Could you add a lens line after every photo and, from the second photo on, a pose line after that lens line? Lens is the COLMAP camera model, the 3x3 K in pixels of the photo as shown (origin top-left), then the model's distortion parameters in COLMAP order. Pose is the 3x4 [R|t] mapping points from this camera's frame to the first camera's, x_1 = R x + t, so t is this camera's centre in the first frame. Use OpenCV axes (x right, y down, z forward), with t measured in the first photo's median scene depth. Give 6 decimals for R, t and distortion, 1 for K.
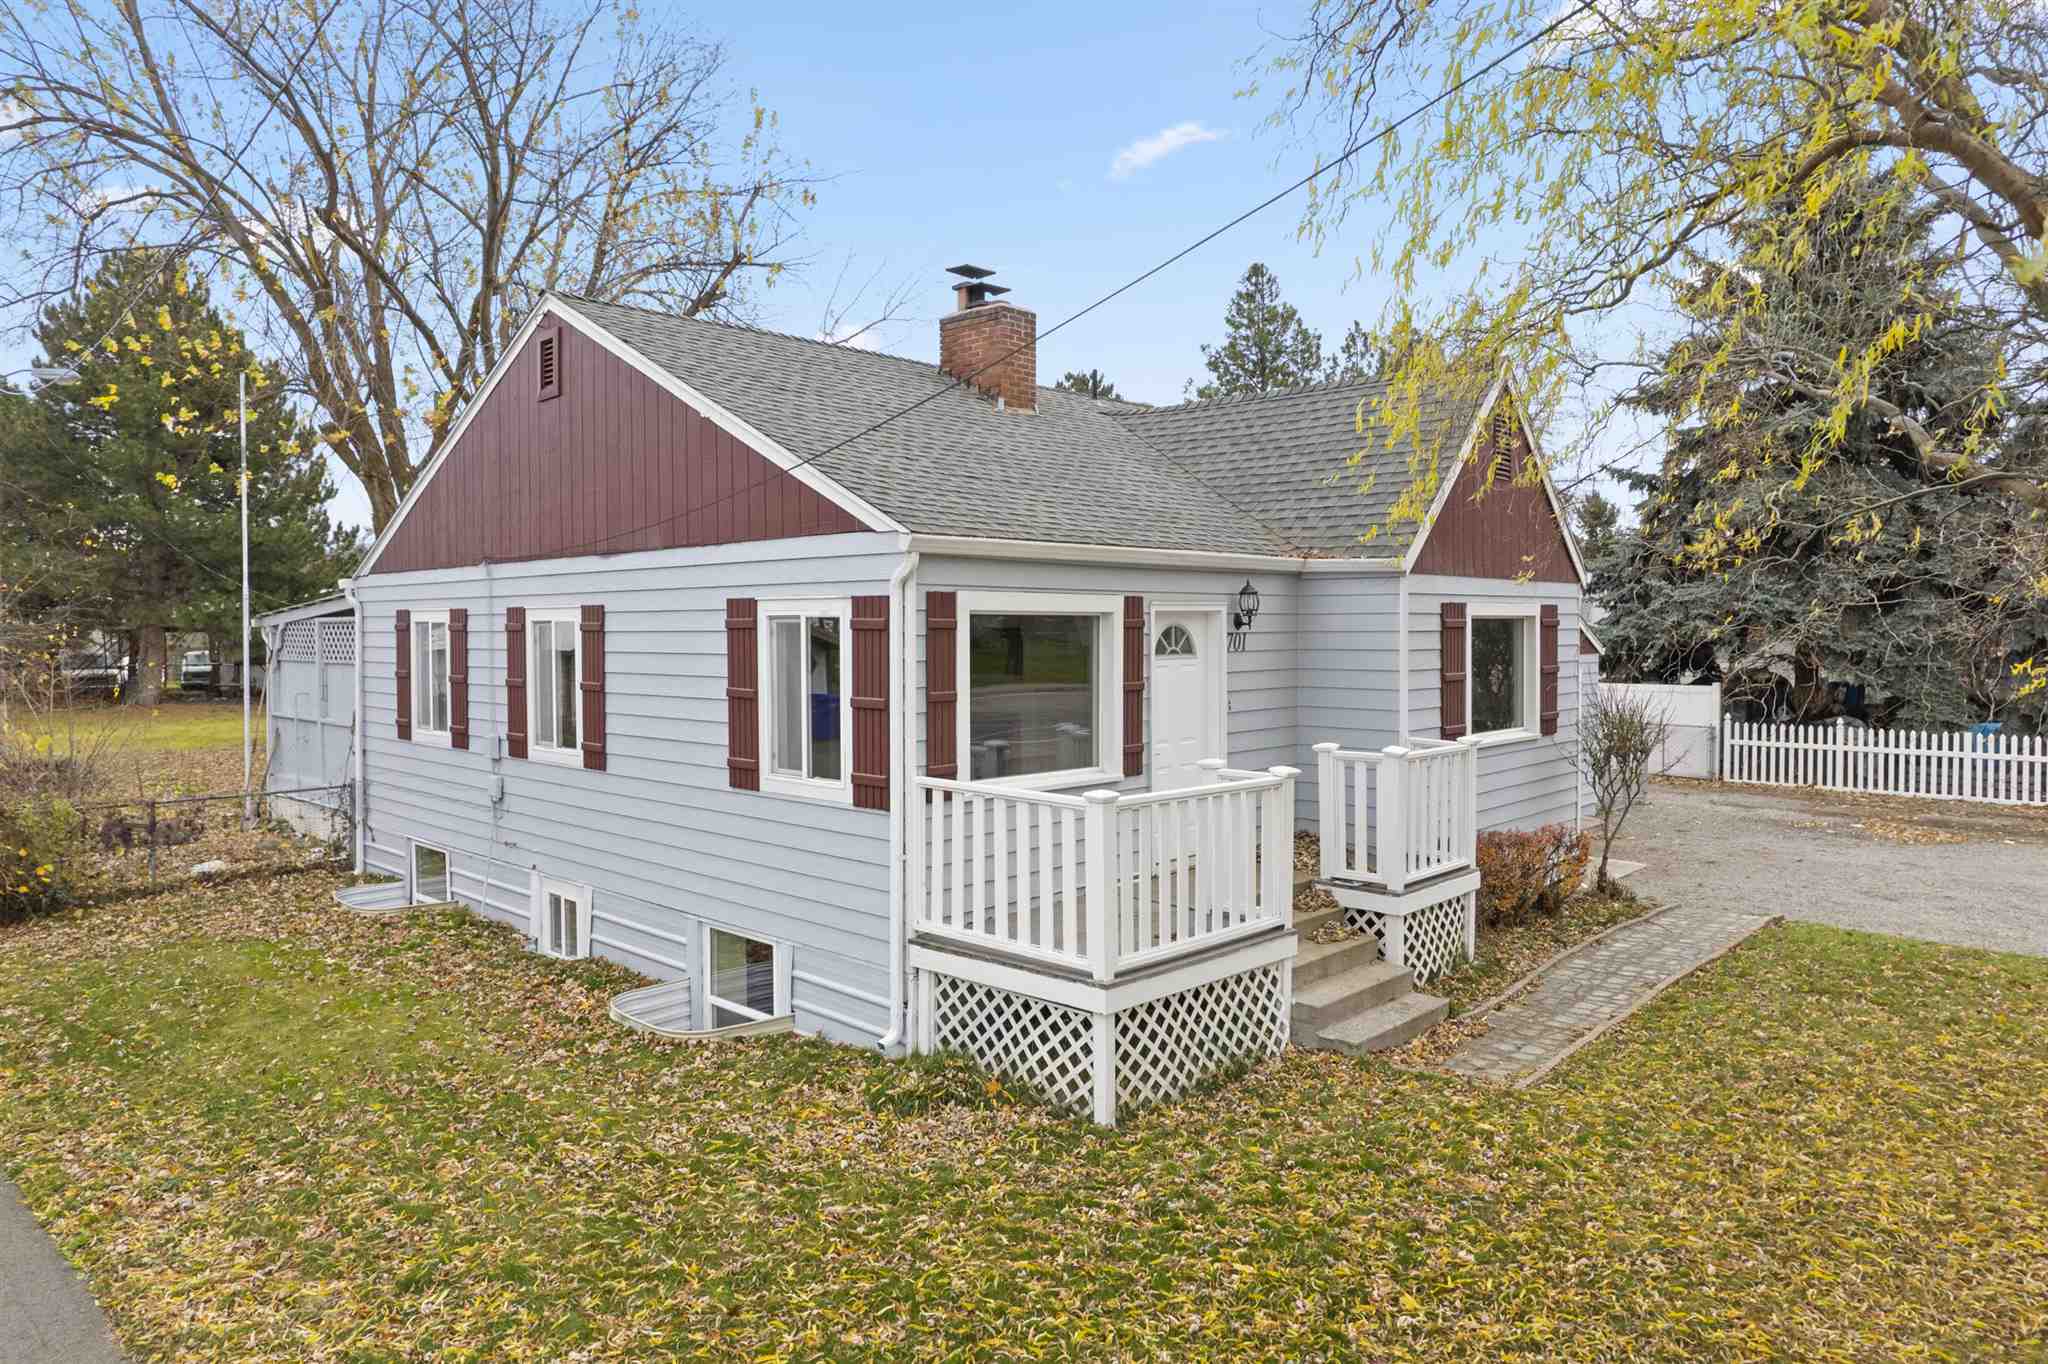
lens RADIAL K [[1312.4, 0, 1024.0], [0, 1312.4, 682.0], [0, 0, 1]] dist [-0.077785, 0.070831]
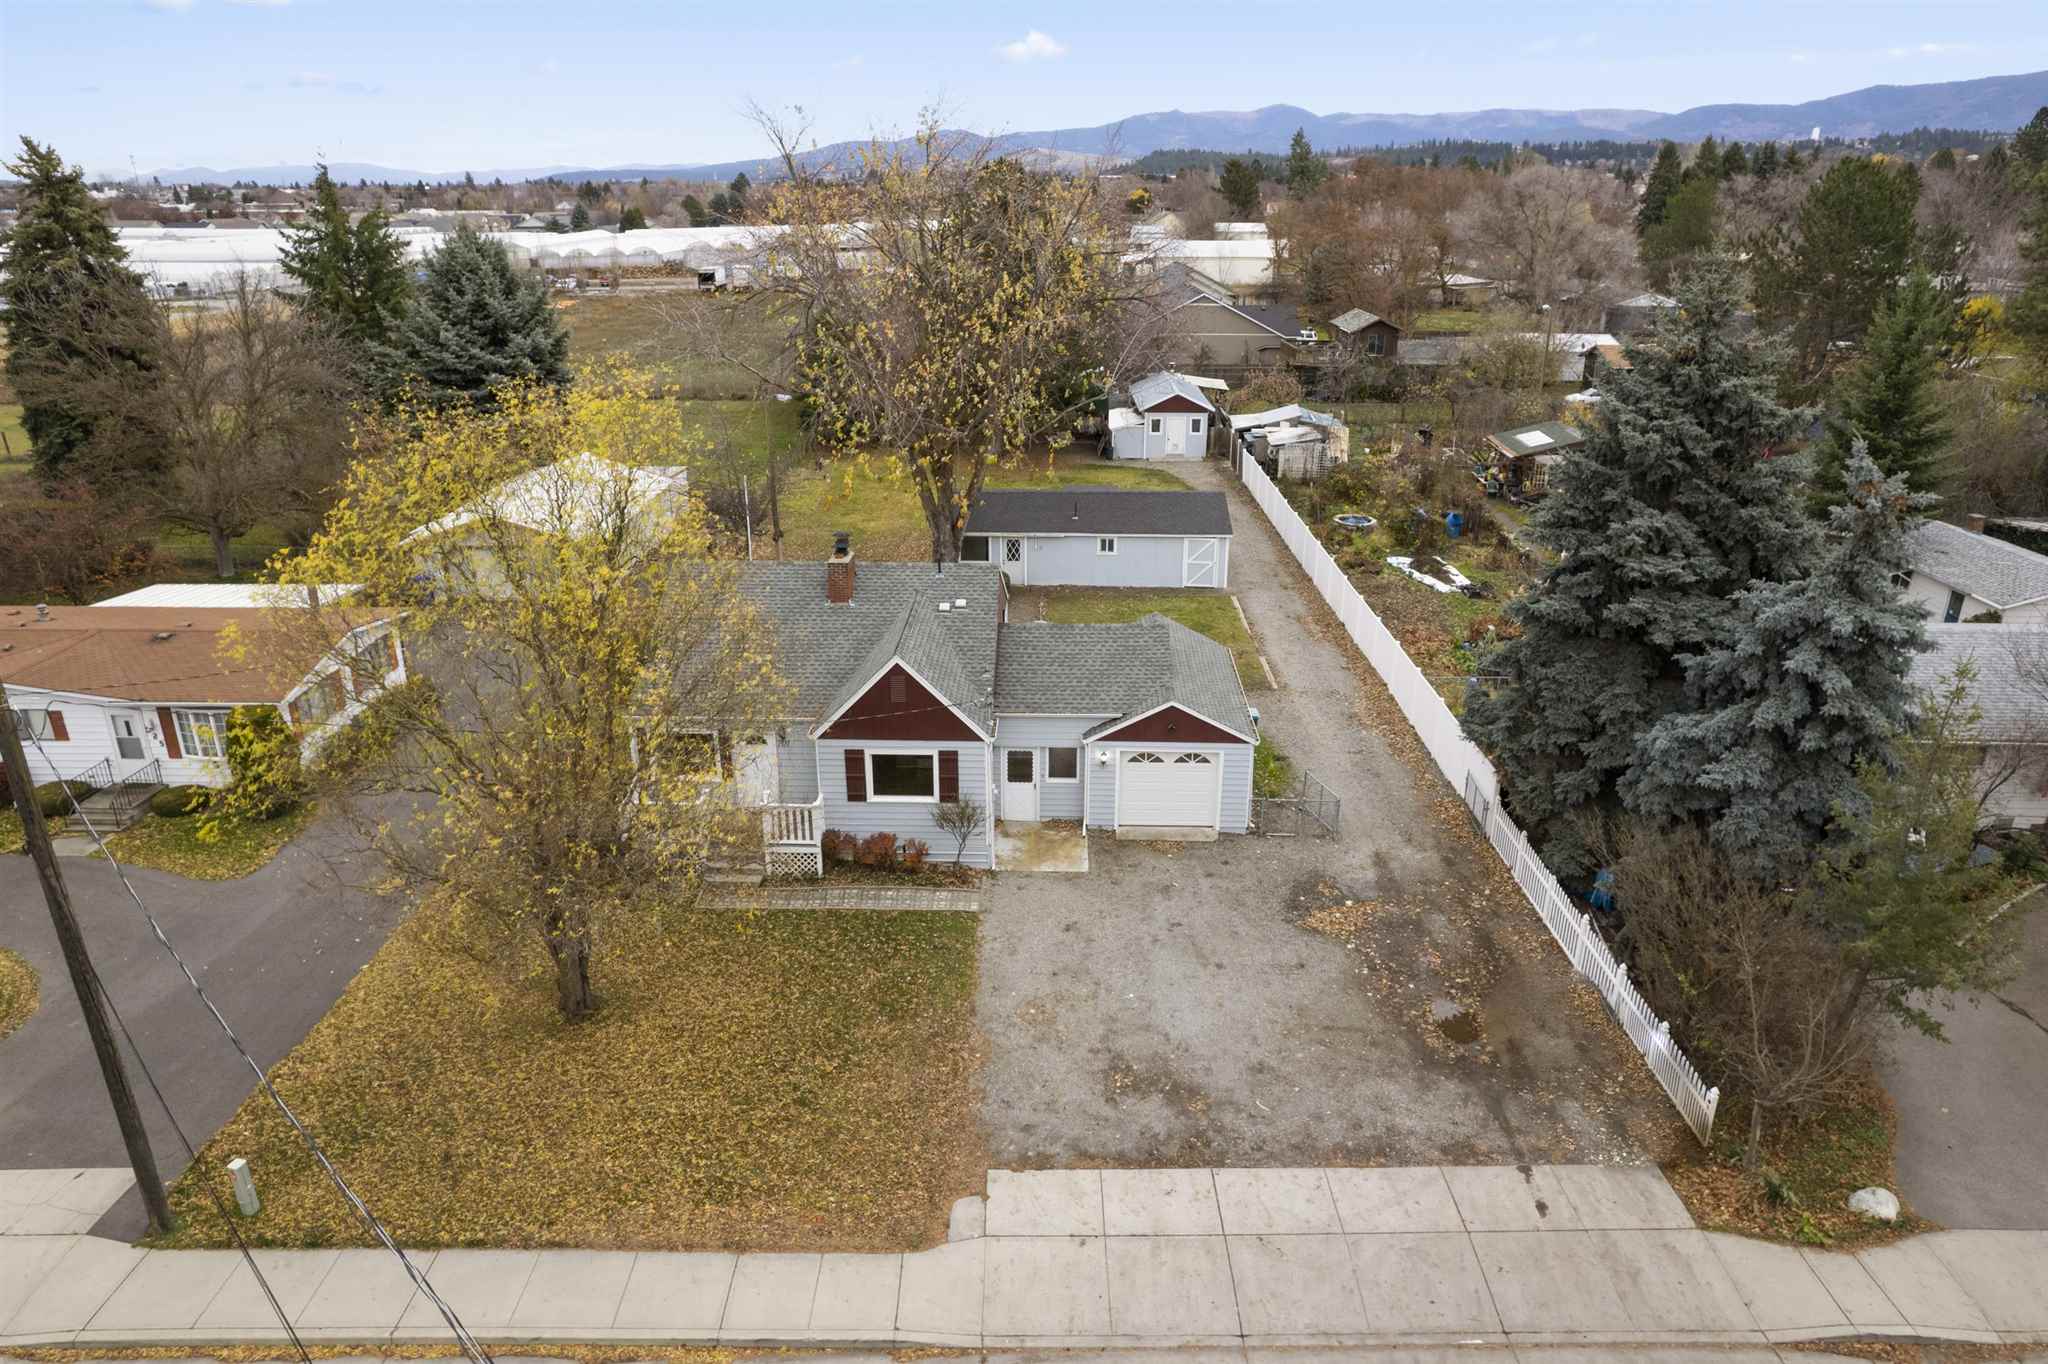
lens RADIAL K [[1312.4, 0, 1024.0], [0, 1312.4, 682.0], [0, 0, 1]] dist [-0.077785, 0.070831]
pose [[0.670194, 0.270376, -0.691186, 2.550911], [-0.036988, 0.942293, 0.332739, -1.171143], [0.741264, -0.197434, 0.641520, -0.424127]]
